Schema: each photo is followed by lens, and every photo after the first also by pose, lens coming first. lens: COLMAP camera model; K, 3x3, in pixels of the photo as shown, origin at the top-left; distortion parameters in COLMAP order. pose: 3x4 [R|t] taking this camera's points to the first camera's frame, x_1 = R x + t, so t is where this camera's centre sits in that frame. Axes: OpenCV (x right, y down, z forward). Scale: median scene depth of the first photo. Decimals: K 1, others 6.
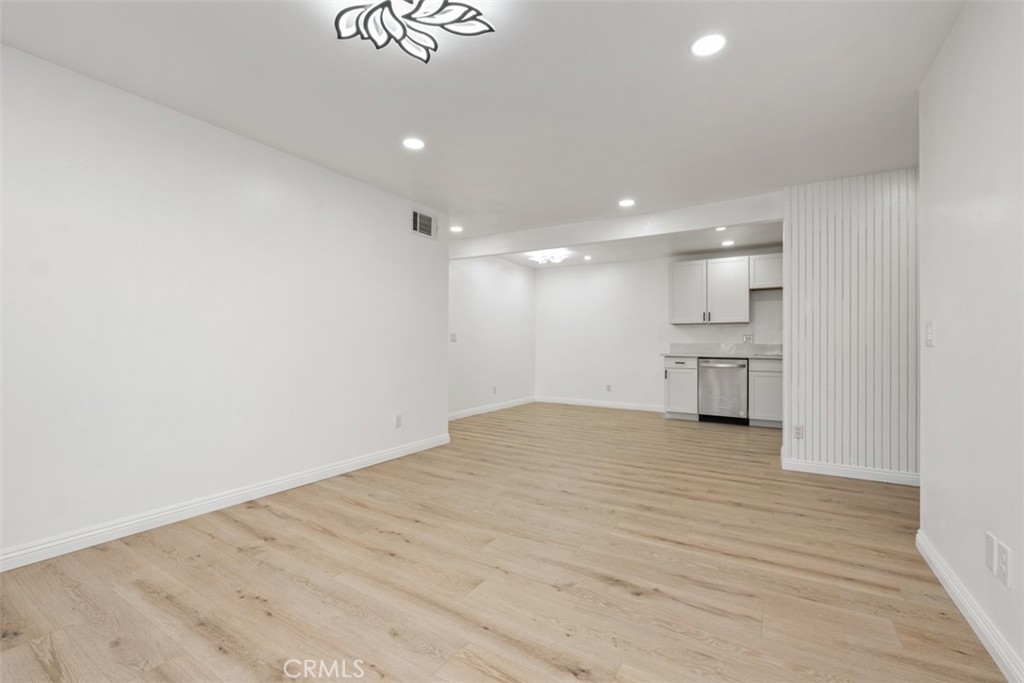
lens RADIAL K [[442.7, 0, 508.7], [0, 442.7, 342.7], [0, 0, 1]] dist [-0.007123, -0.000299]
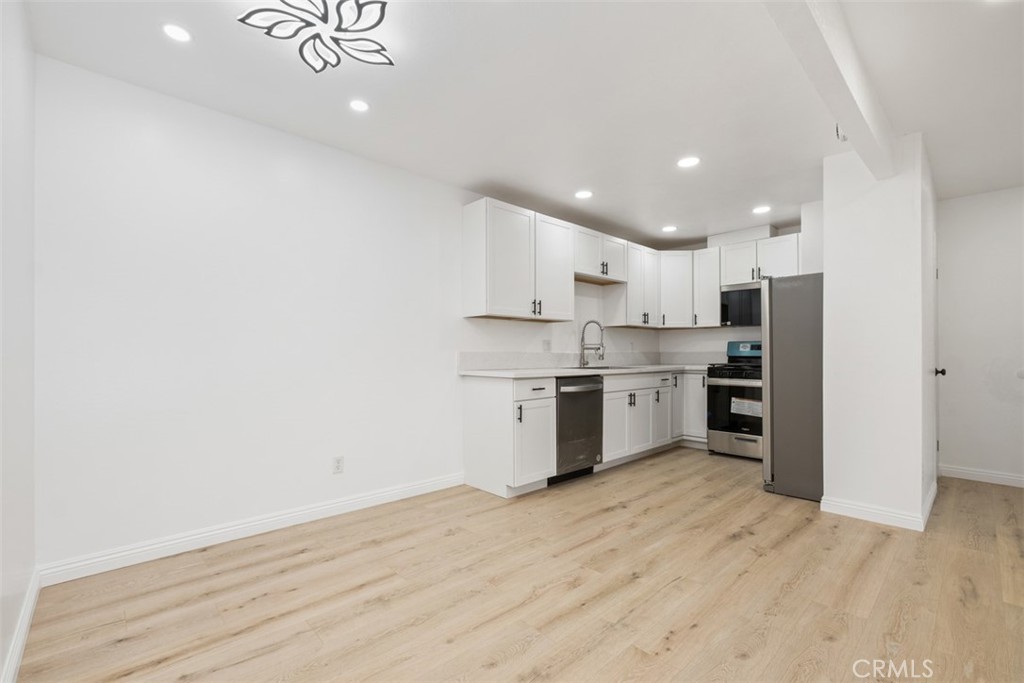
lens RADIAL K [[444.0, 0, 506.9], [0, 444.0, 353.3], [0, 0, 1]] dist [-0.007795, -0.000290]
pose [[0.265602, -0.004095, 0.964074, -0.306273], [-0.001506, 0.999988, 0.004662, -0.000052], [-0.964082, -0.002691, 0.265592, 1.960491]]
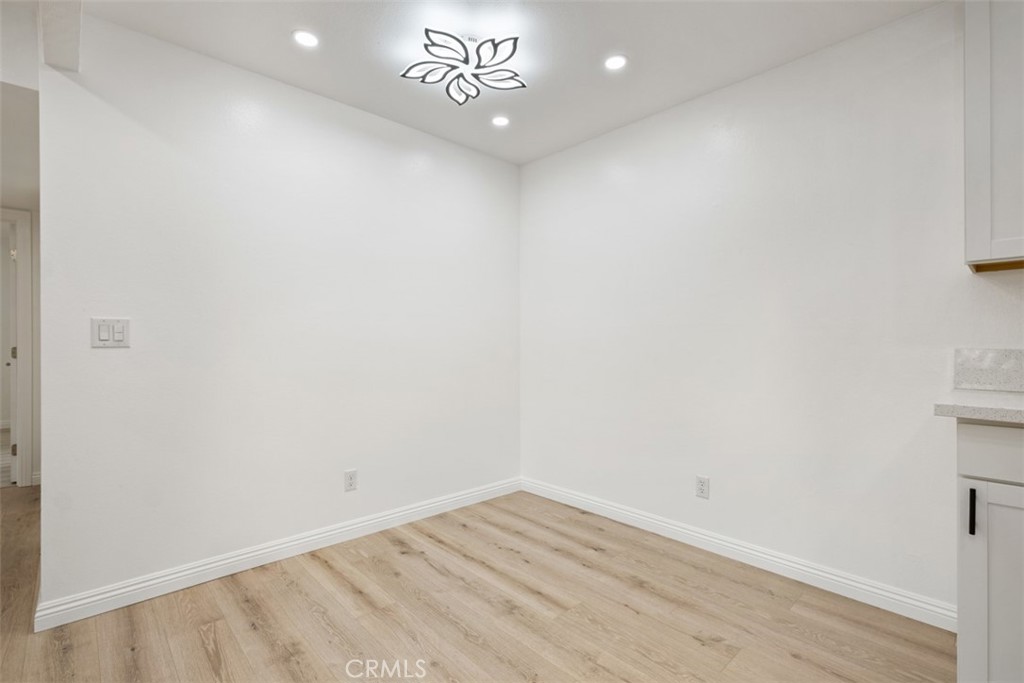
lens RADIAL K [[481.0, 0, 512.0], [0, 481.0, 341.5], [0, 0, 1]] dist [-0.003078, 0.000051]
pose [[0.963464, -0.003488, -0.267815, 0.482351], [0.004565, 0.999984, 0.003399, -0.012554], [0.267799, -0.004498, 0.963464, 1.649946]]
